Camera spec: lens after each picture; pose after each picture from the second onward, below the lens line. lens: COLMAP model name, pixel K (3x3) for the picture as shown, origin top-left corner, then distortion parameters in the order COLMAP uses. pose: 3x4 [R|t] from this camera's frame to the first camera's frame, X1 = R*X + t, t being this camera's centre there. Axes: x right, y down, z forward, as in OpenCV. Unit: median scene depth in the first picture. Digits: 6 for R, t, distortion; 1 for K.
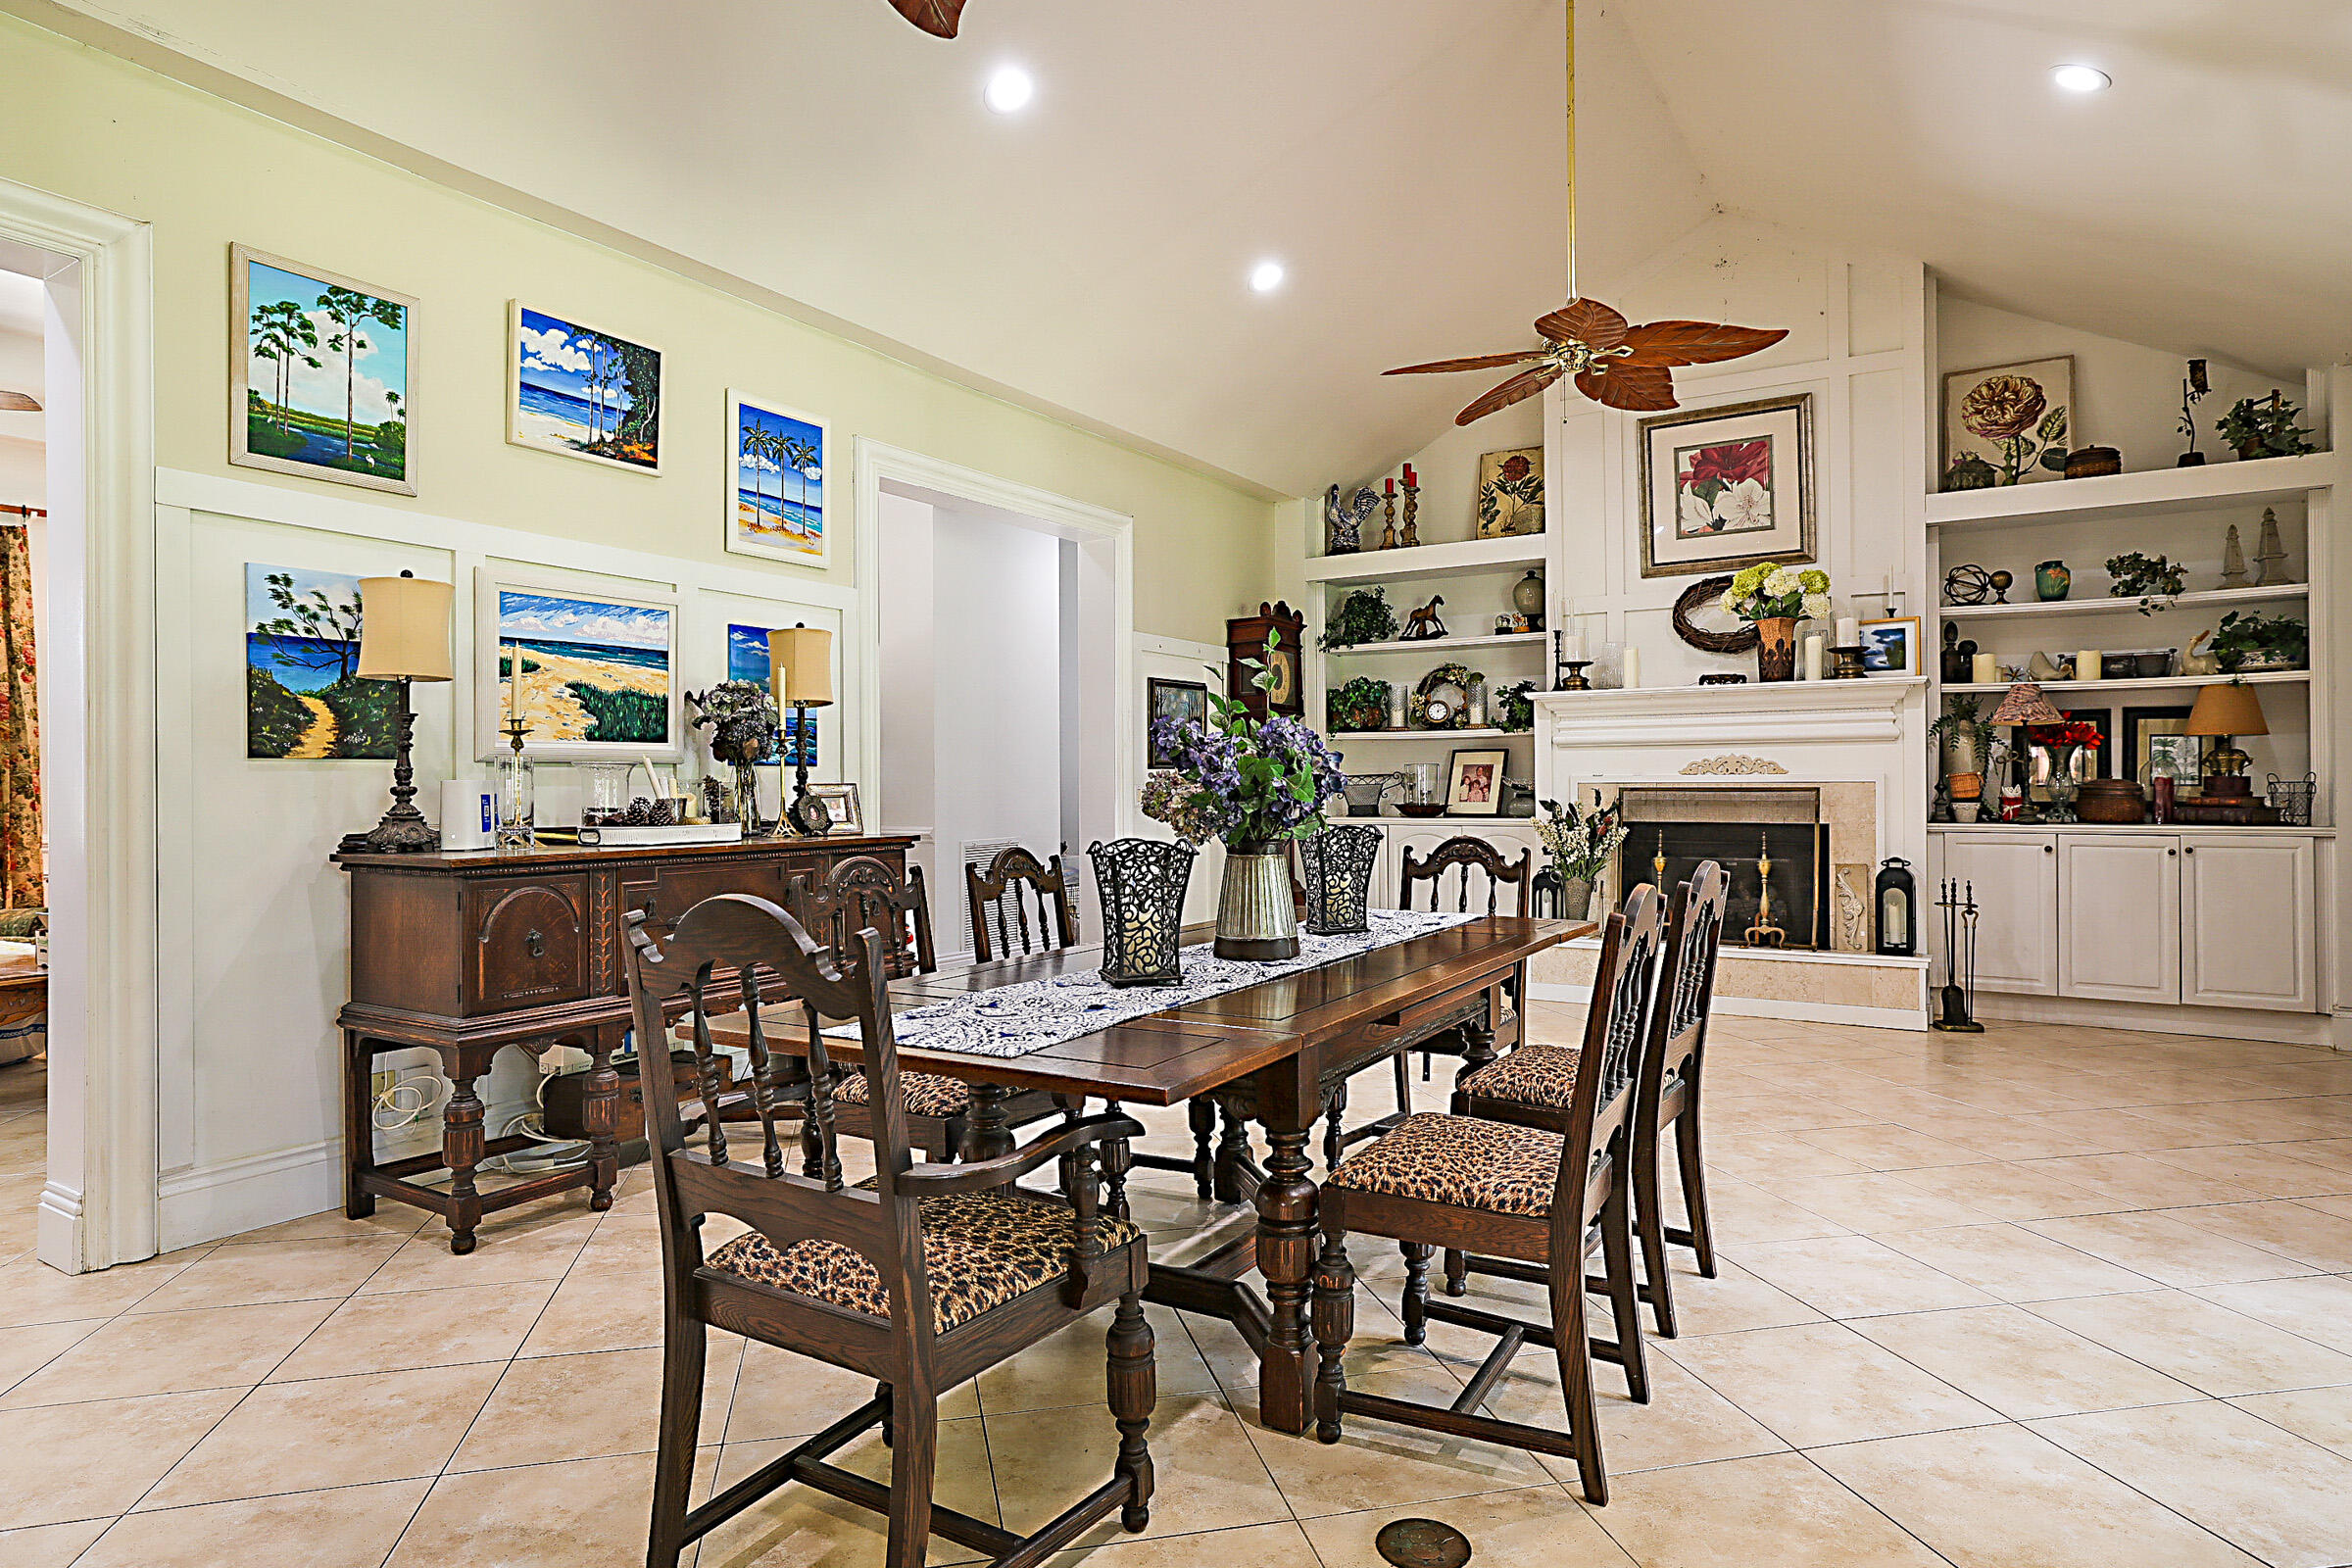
lens RADIAL K [[1325.2, 0, 1177.1], [0, 1325.2, 765.7], [0, 0, 1]] dist [-0.022689, 0.022134]
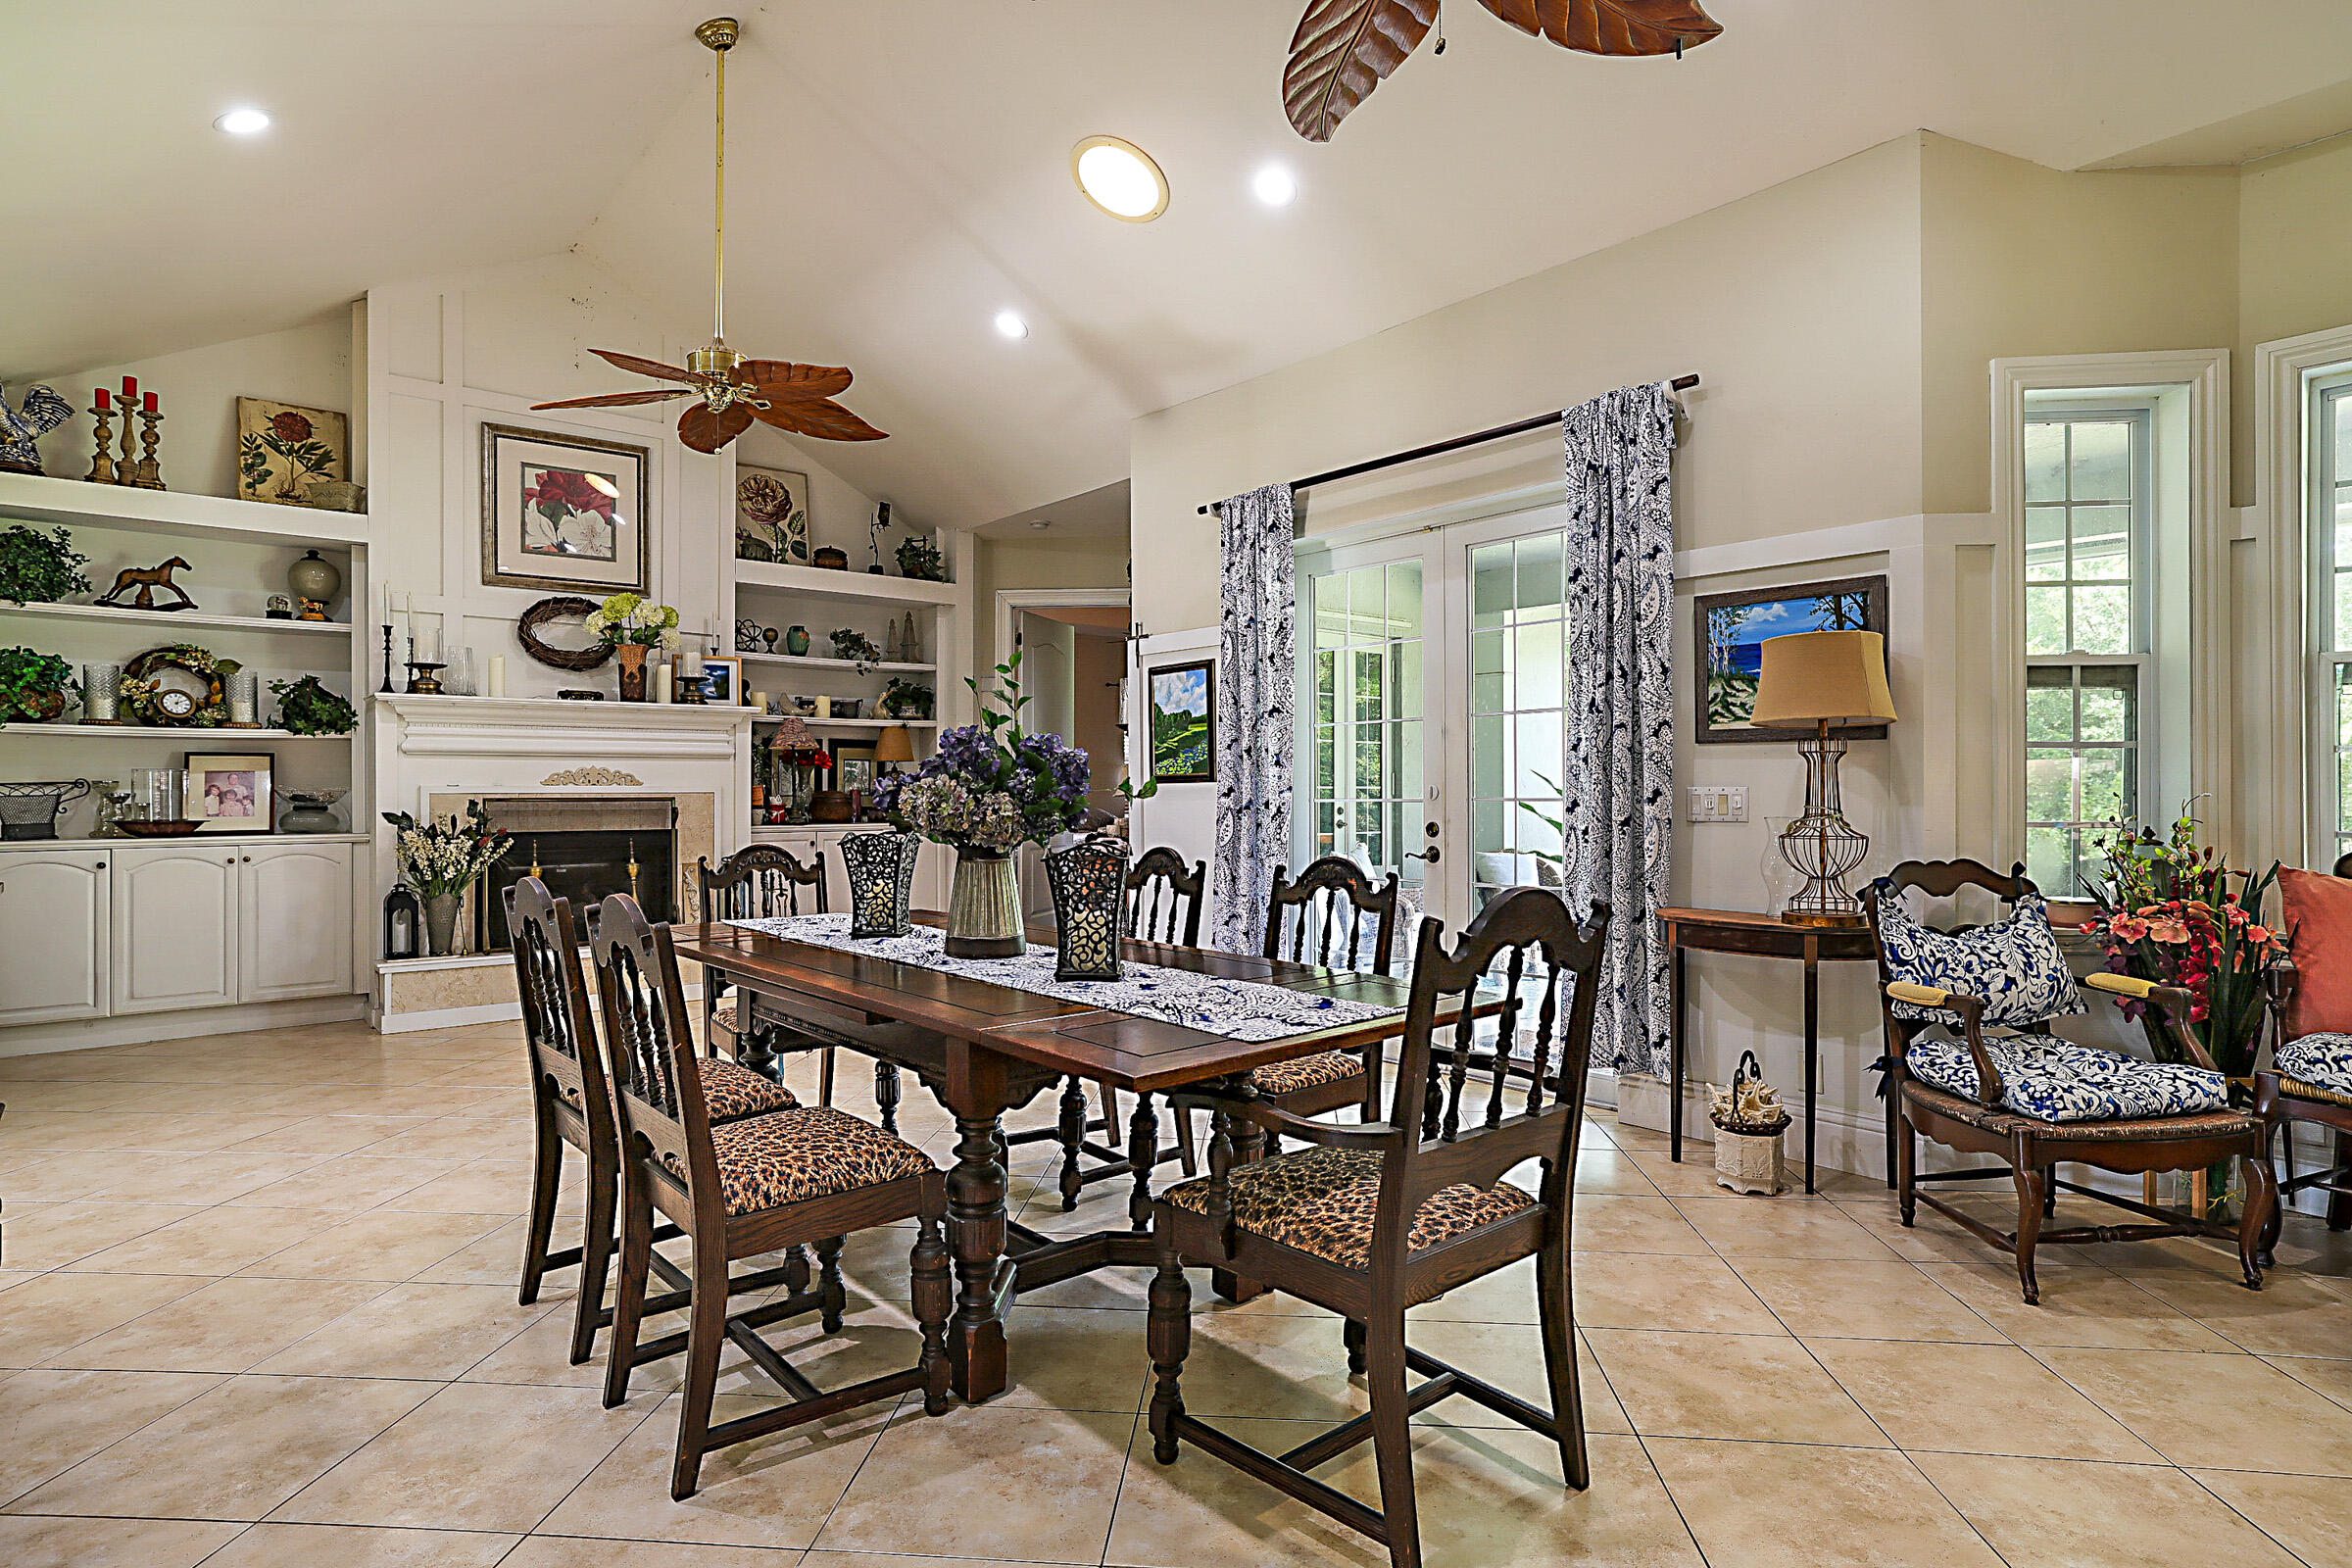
lens RADIAL K [[1234.5, 0, 1171.7], [0, 1234.5, 783.3], [0, 0, 1]] dist [-0.024969, 0.021616]
pose [[0.311224, 0.008032, 0.950303, -0.390693], [-0.011791, 0.999920, -0.004590, 0.003909], [-0.950263, -0.009776, 0.311294, 0.255363]]
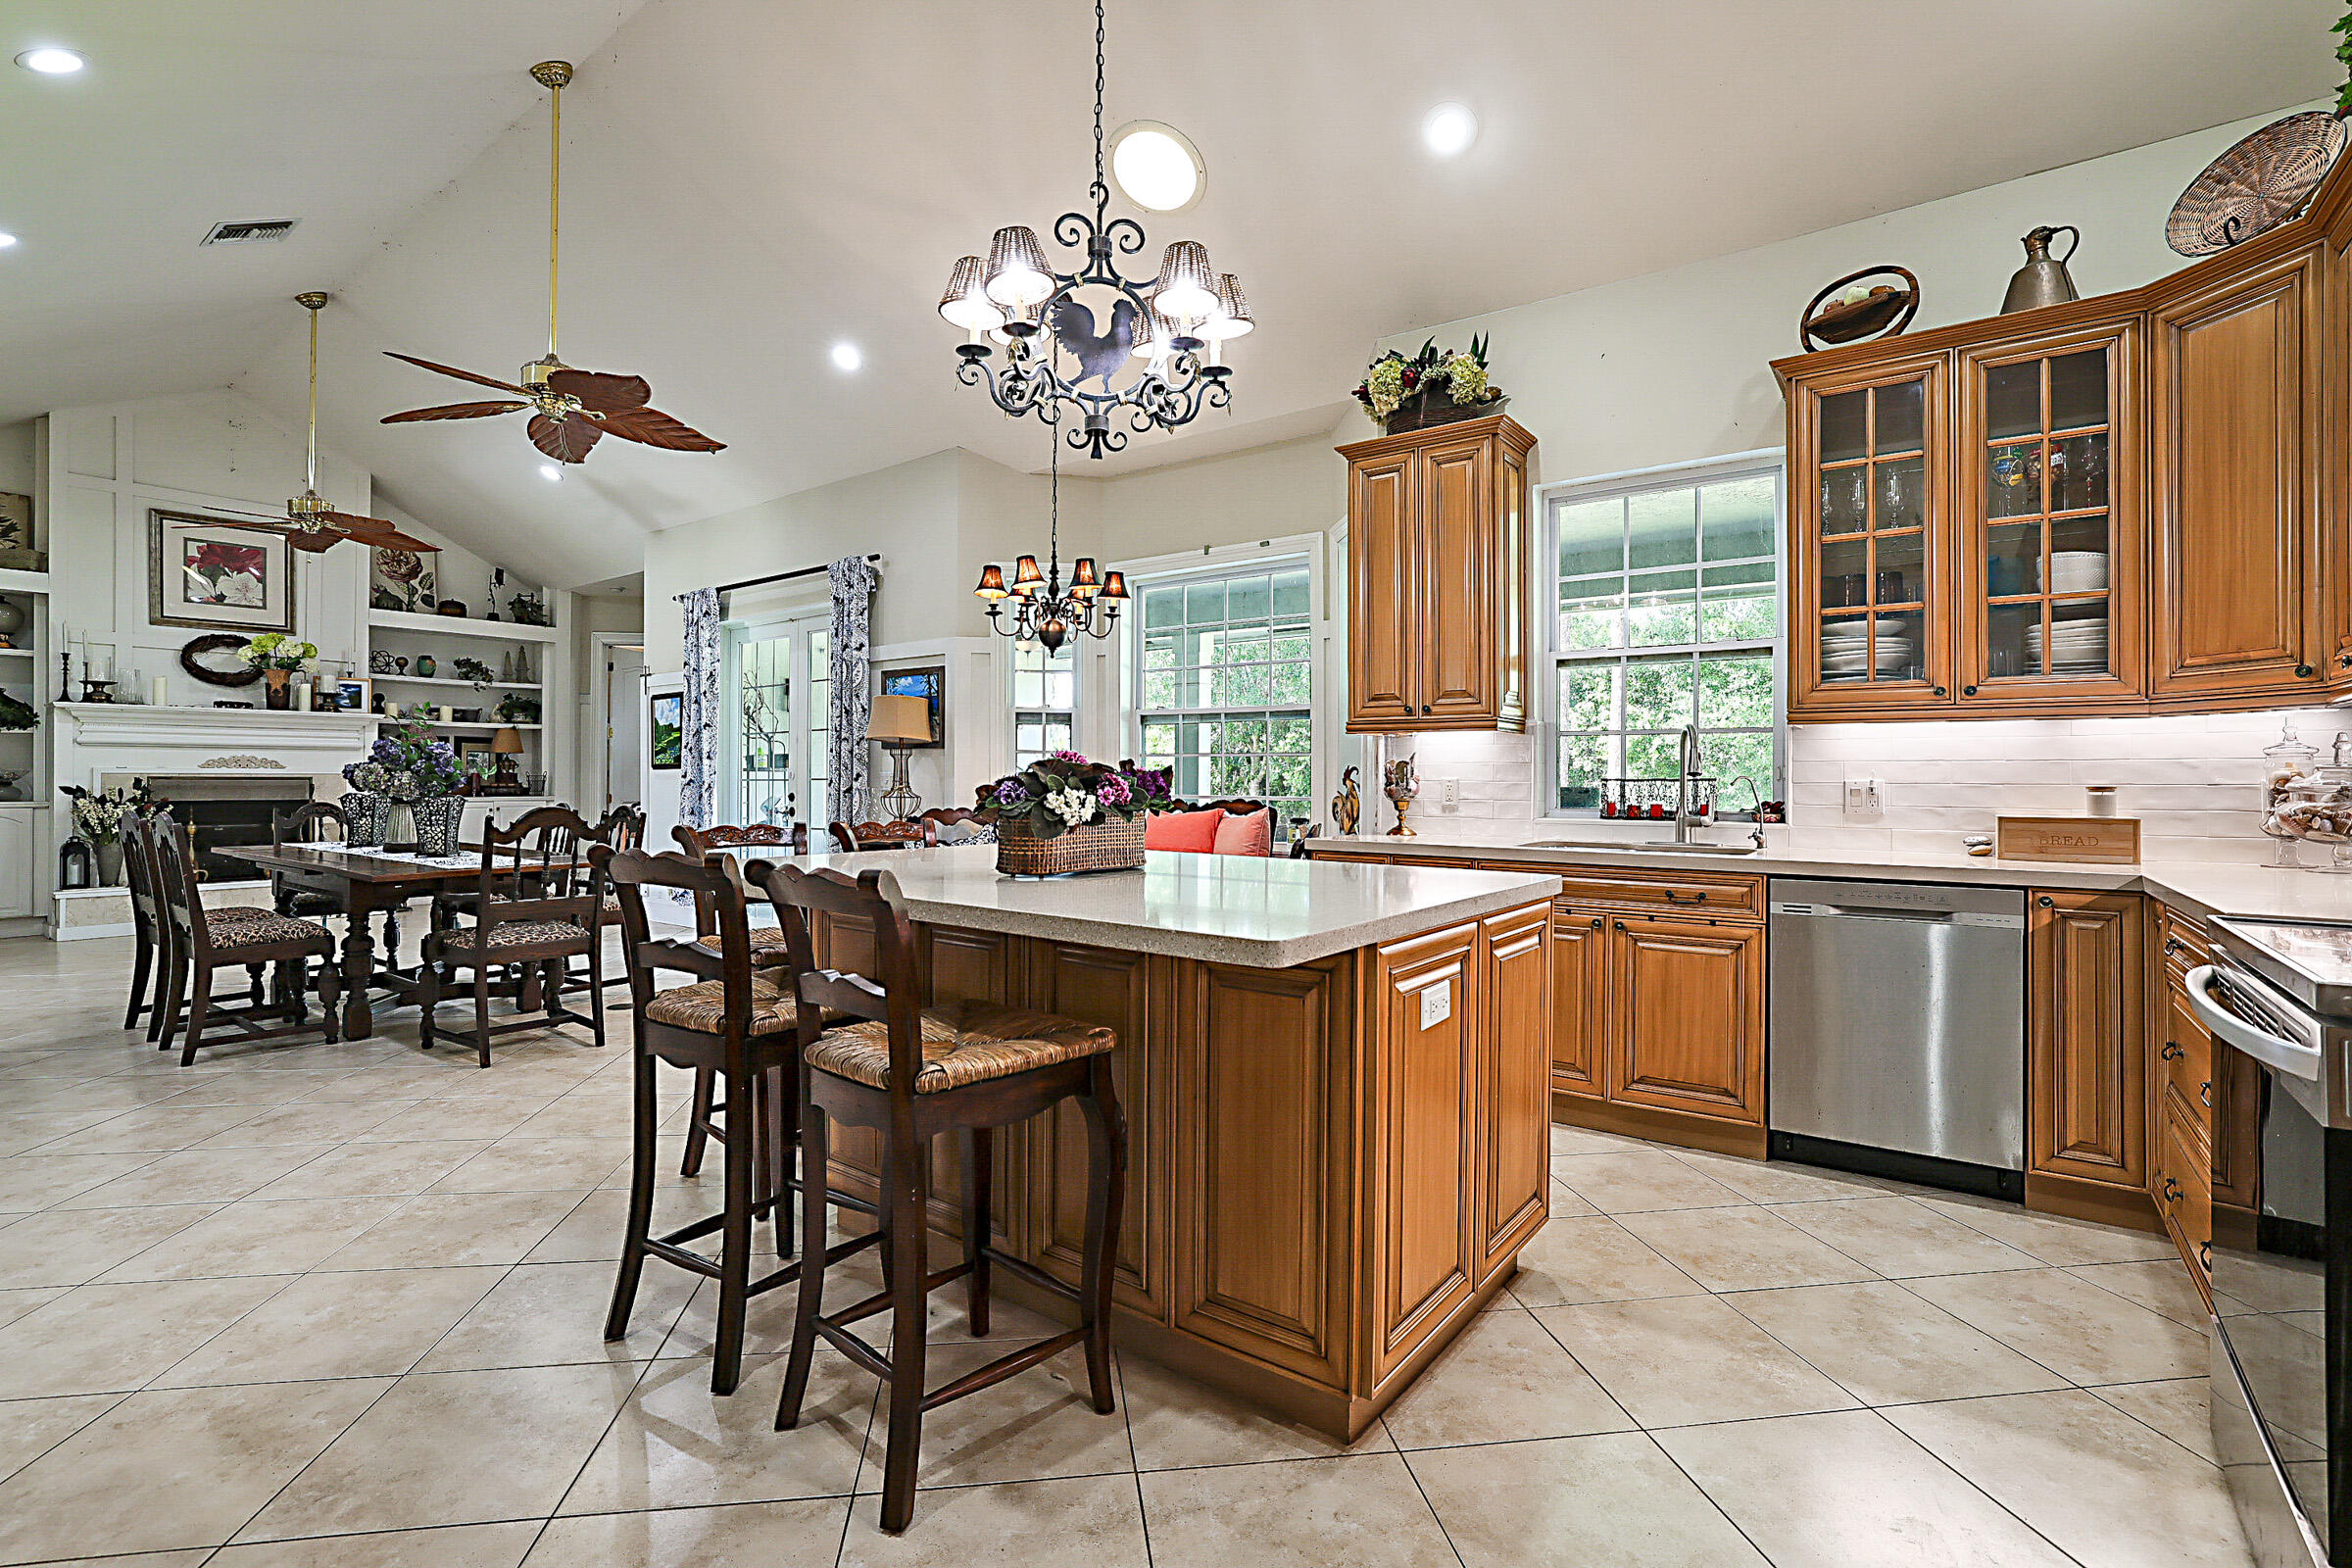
lens RADIAL K [[1072.8, 0, 1174.8], [0, 1072.8, 772.8], [0, 0, 1]] dist [-0.036930, 0.017346]
pose [[0.087766, 0.010799, 0.996083, -0.709672], [-0.016443, 0.999821, -0.009391, 0.005402], [-0.996005, -0.015555, 0.087928, -0.173717]]
